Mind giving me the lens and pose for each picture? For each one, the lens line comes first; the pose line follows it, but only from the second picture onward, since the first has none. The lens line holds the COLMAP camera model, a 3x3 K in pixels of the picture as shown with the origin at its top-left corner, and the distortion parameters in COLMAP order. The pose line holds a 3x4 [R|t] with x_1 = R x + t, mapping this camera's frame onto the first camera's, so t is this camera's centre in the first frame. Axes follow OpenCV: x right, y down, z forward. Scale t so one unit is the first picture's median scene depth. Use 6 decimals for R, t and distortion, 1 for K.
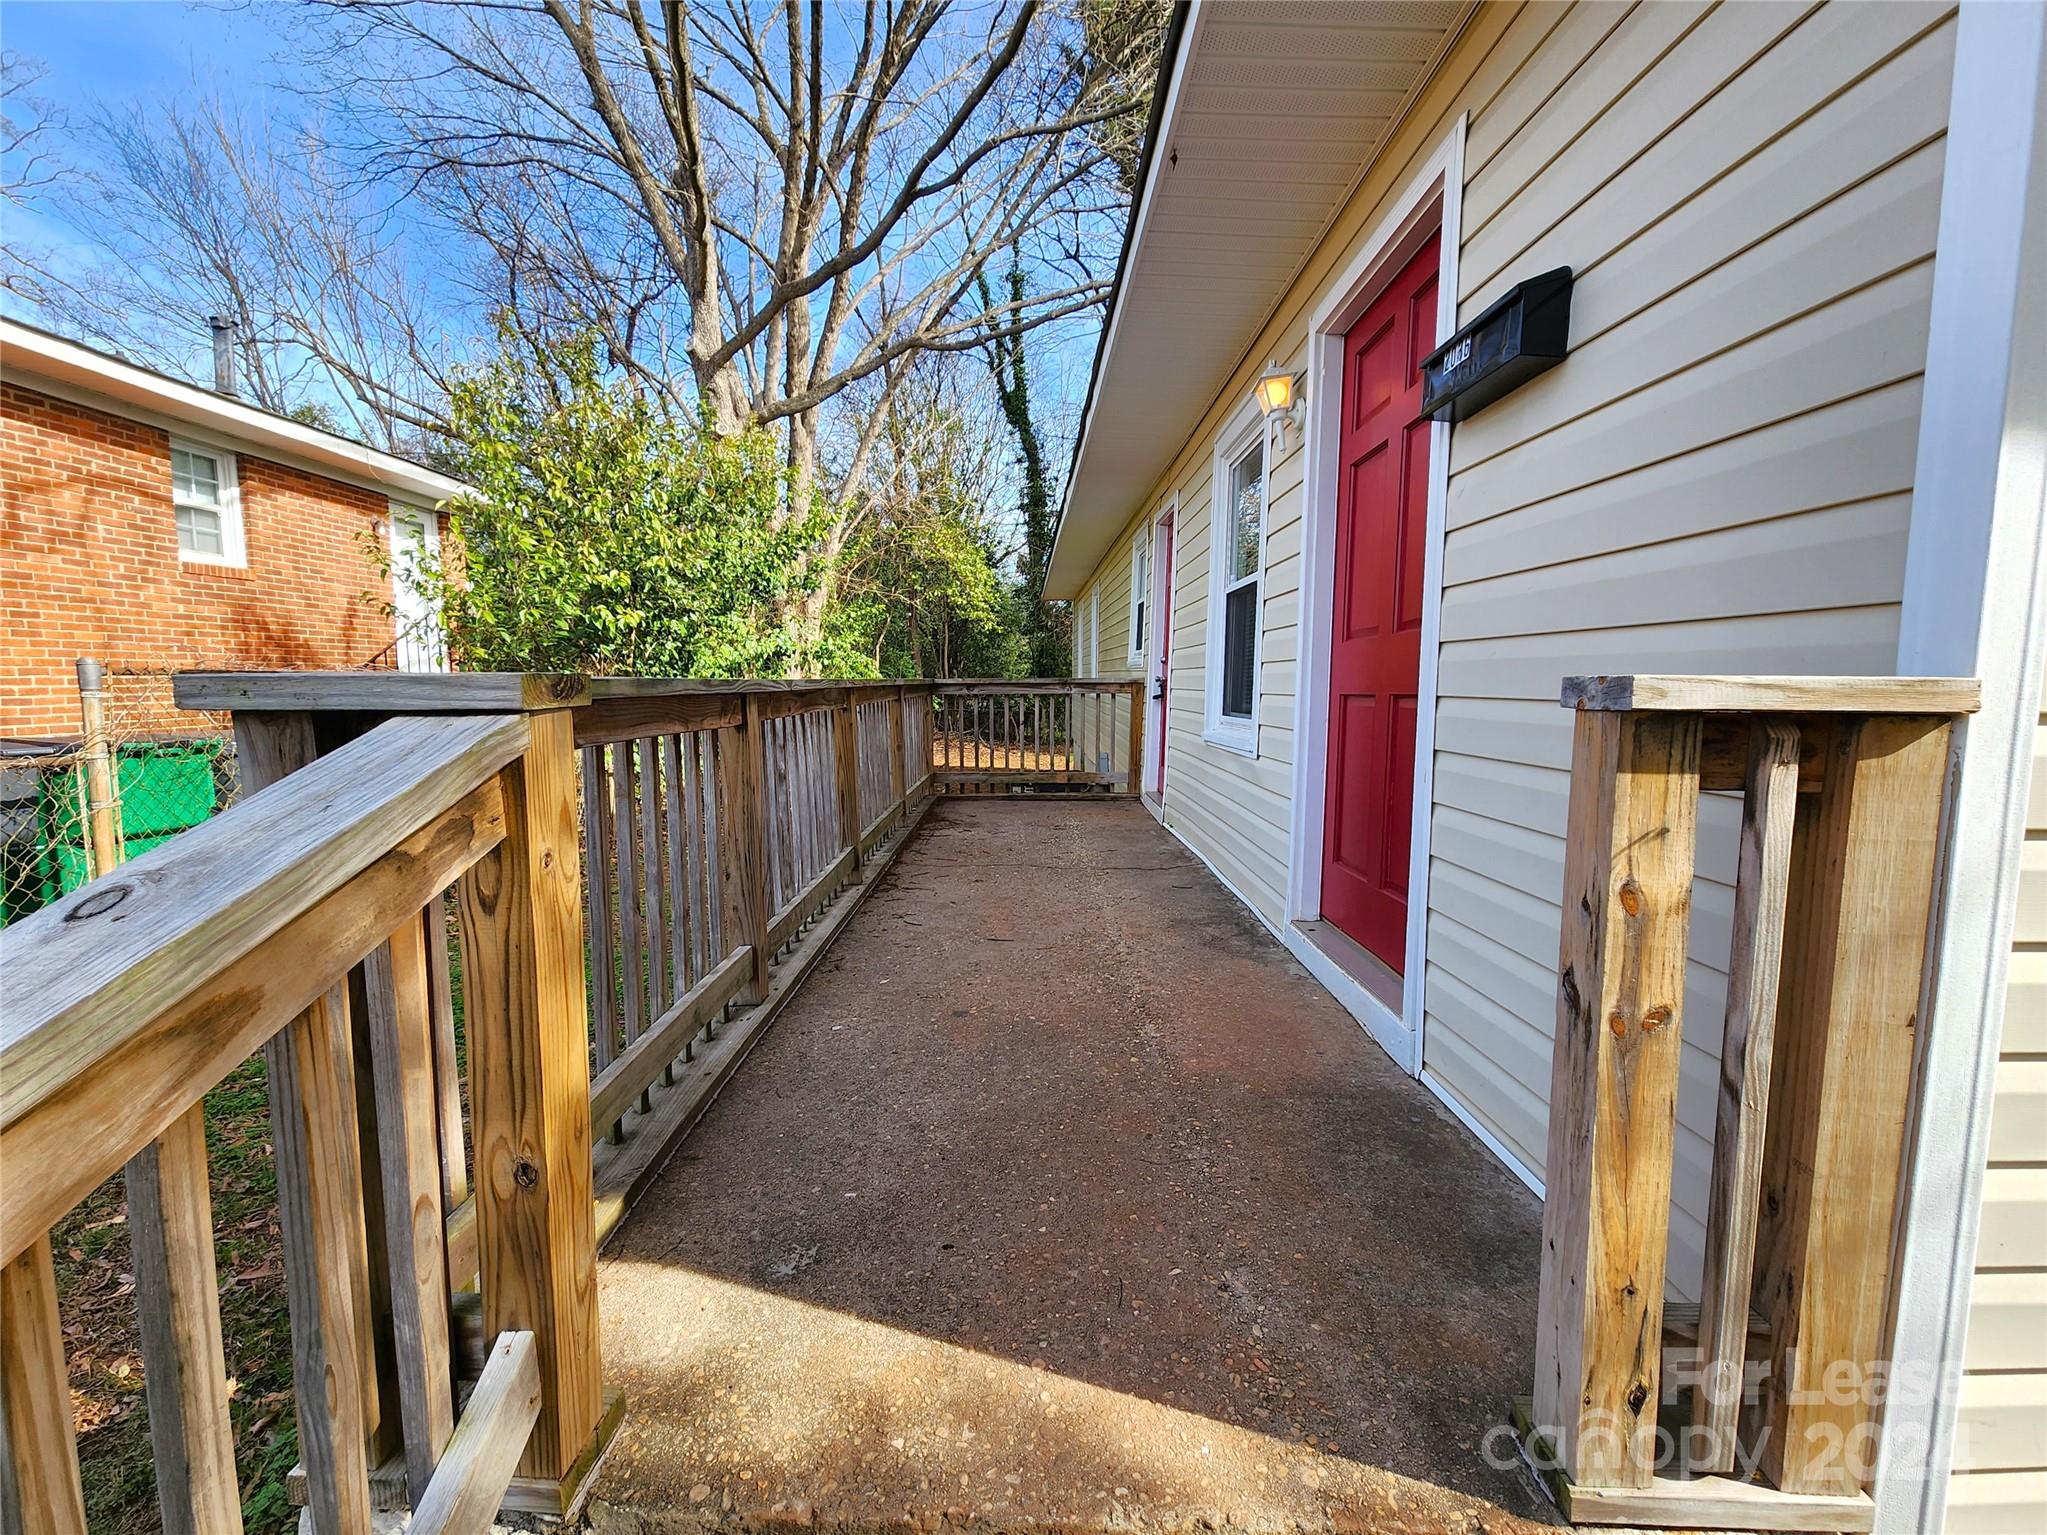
lens RADIAL K [[832.5, 0, 1035.0], [0, 832.5, 760.4], [0, 0, 1]] dist [0.000487, -0.001274]
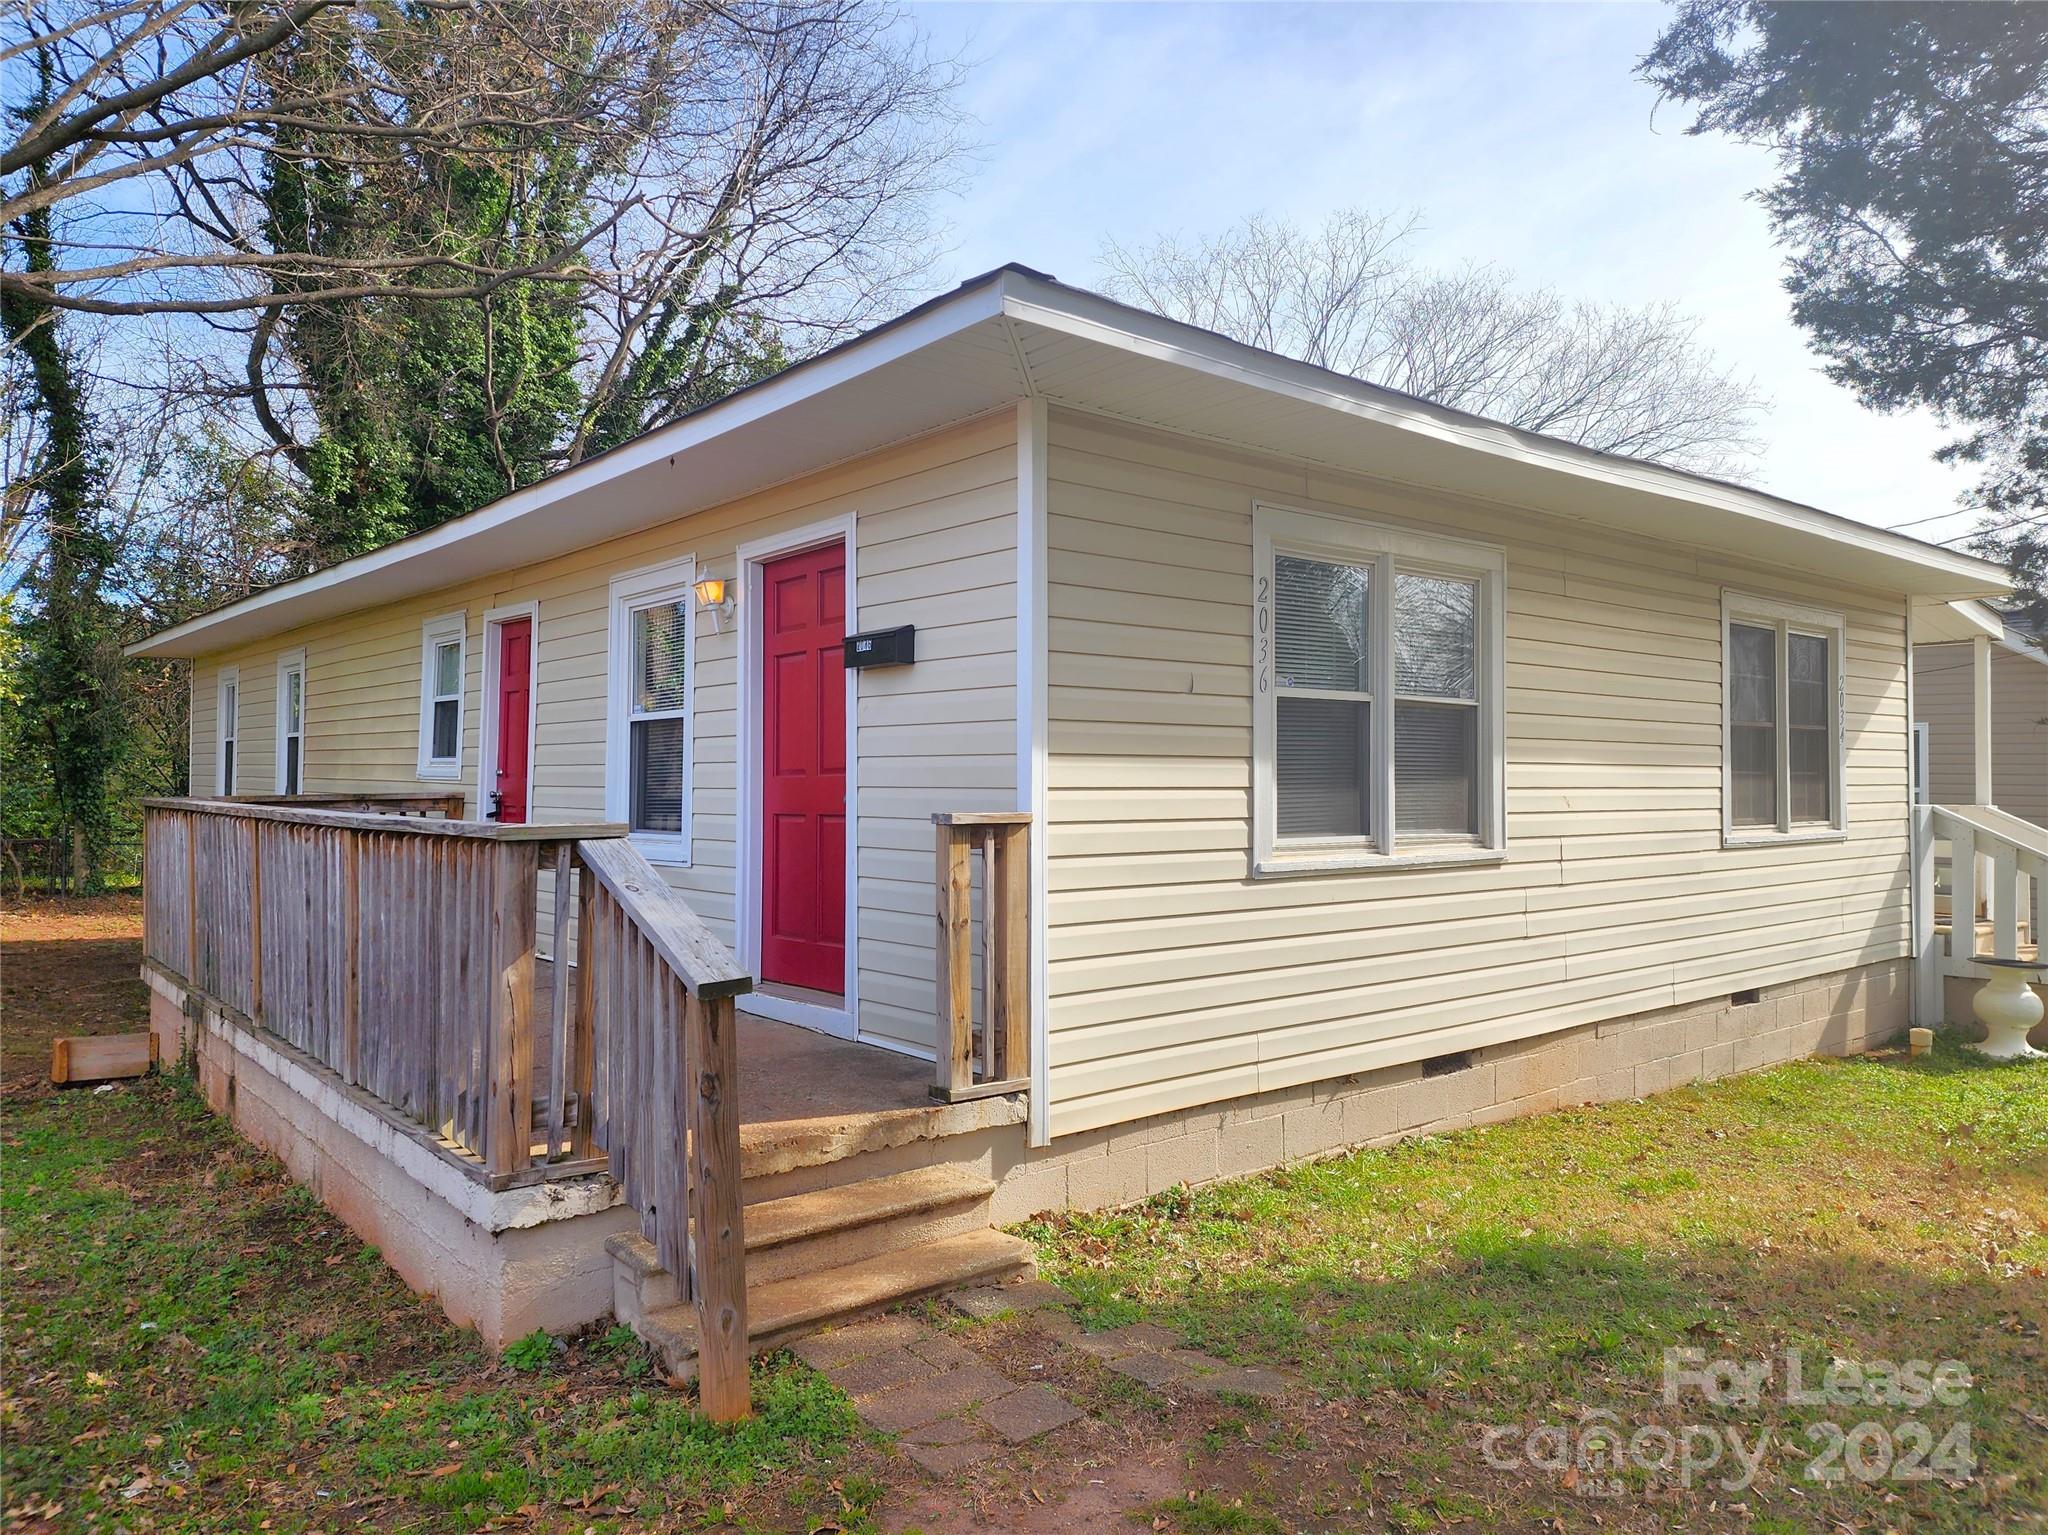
lens RADIAL K [[1391.9, 0, 1006.6], [0, 1391.9, 736.8], [0, 0, 1]] dist [0.051450, -0.018173]
pose [[0.773288, 0.013465, 0.633911, -0.539285], [0.063153, 0.993167, -0.098135, 0.031042], [-0.630902, 0.115920, 0.767154, -0.701659]]
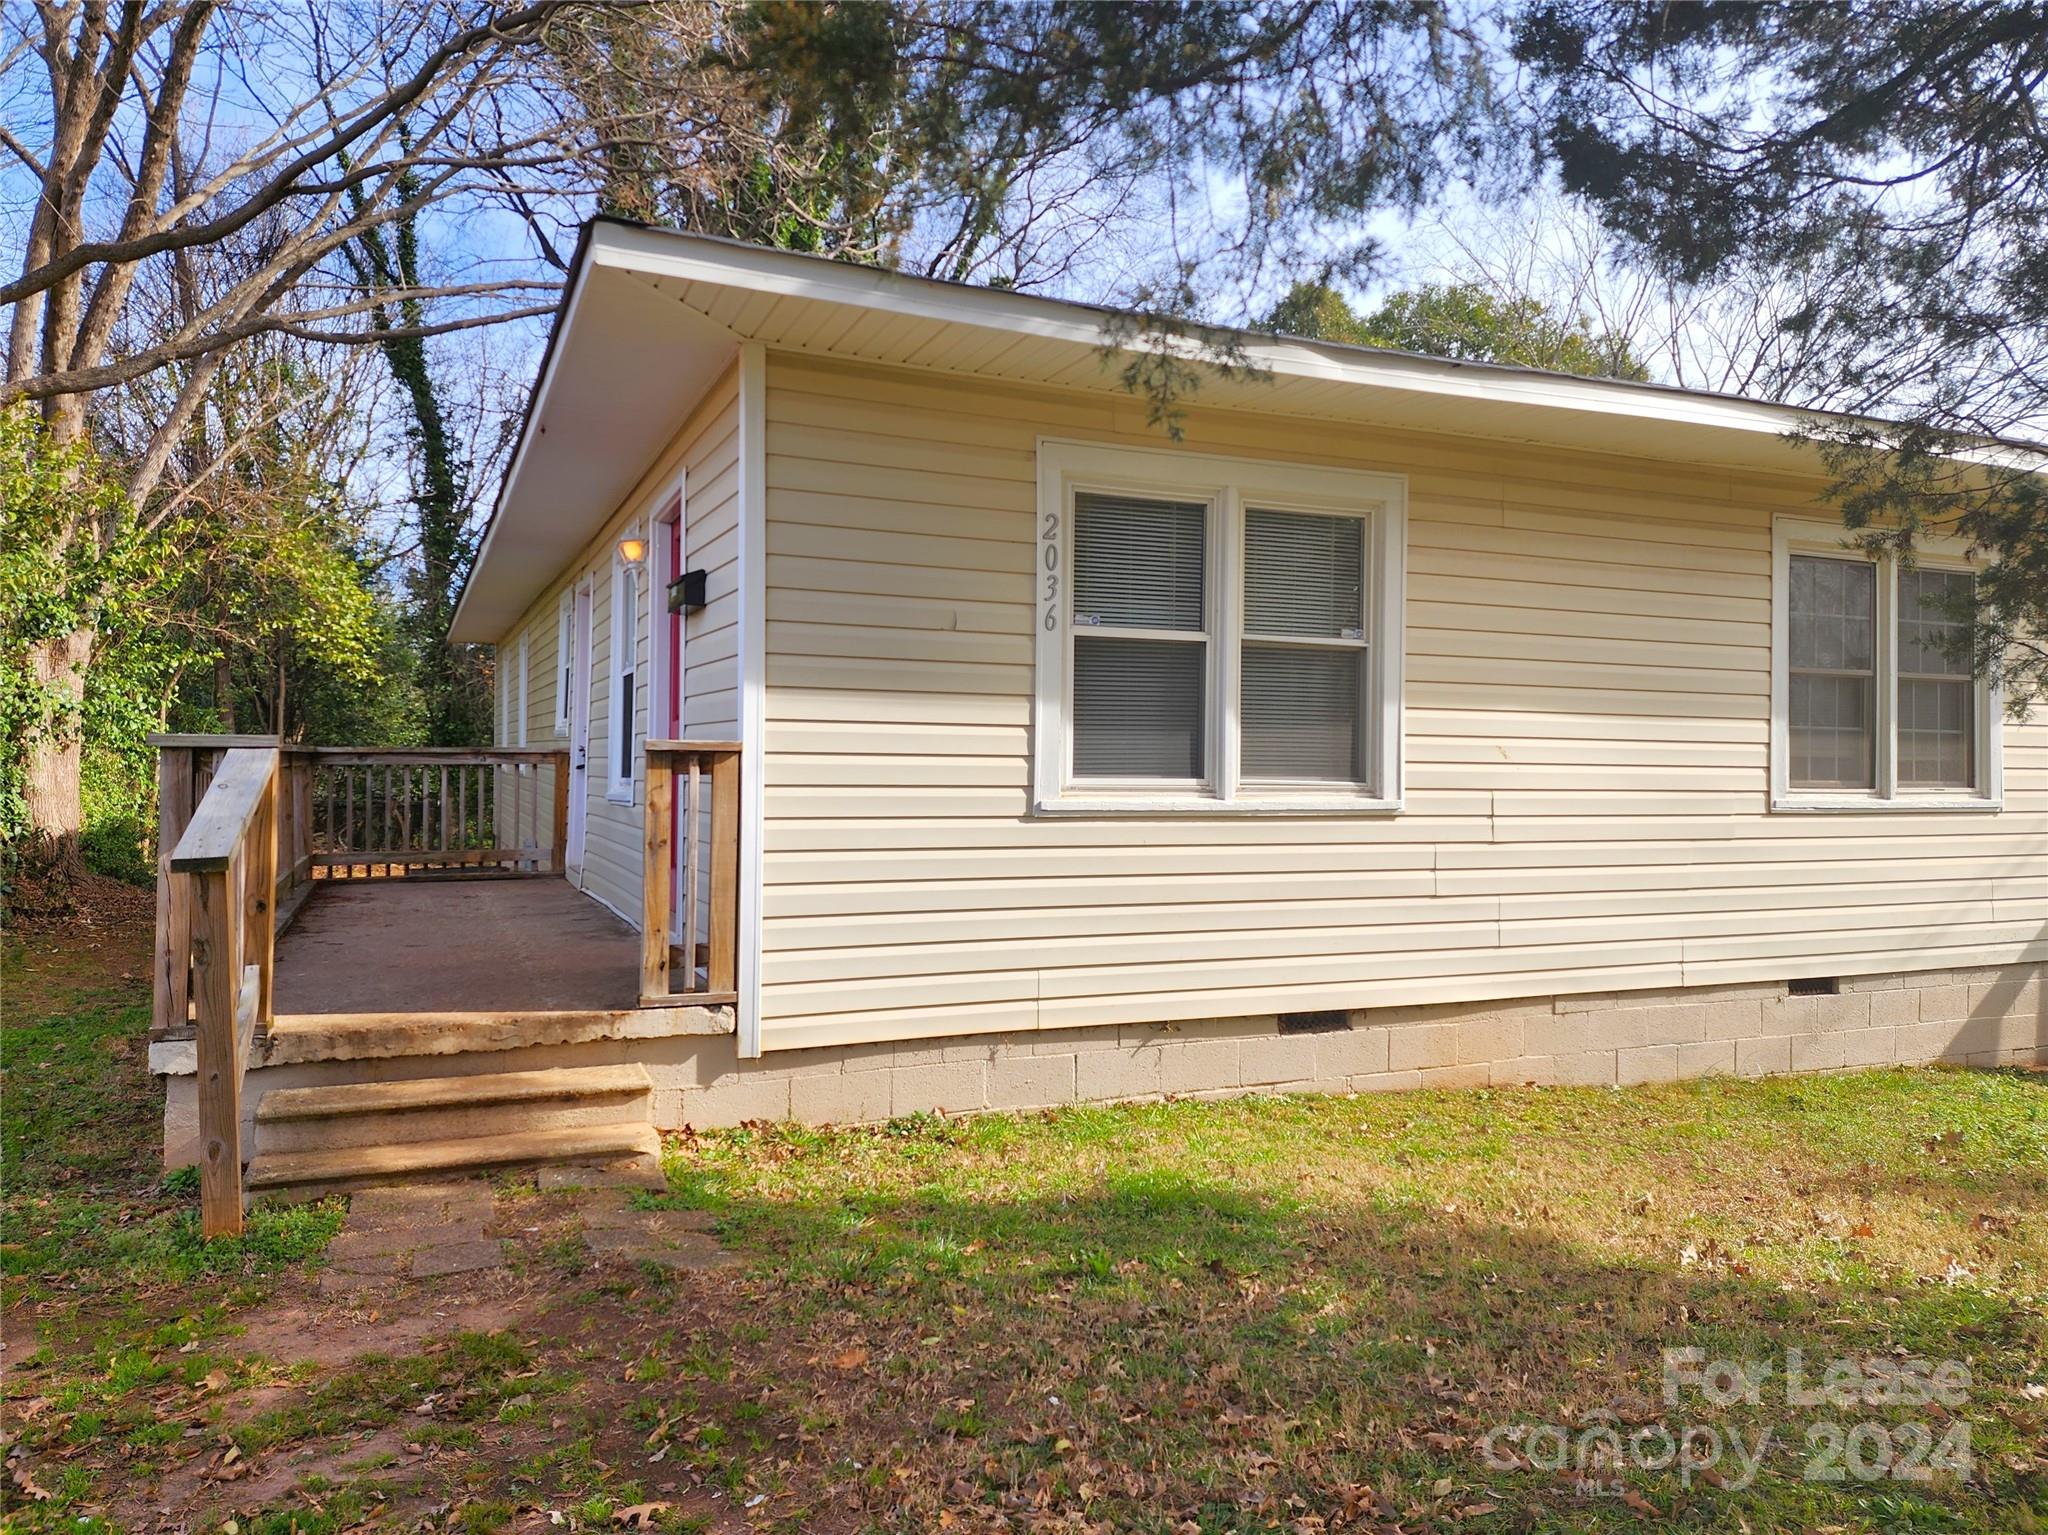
lens RADIAL K [[1391.9, 0, 1018.7], [0, 1391.9, 751.5], [0, 0, 1]] dist [0.051450, -0.018173]
pose [[0.921697, 0.006949, 0.387848, -0.024134], [0.032467, 0.994949, -0.094981, 0.116088], [-0.386549, 0.100136, 0.916817, -1.040977]]
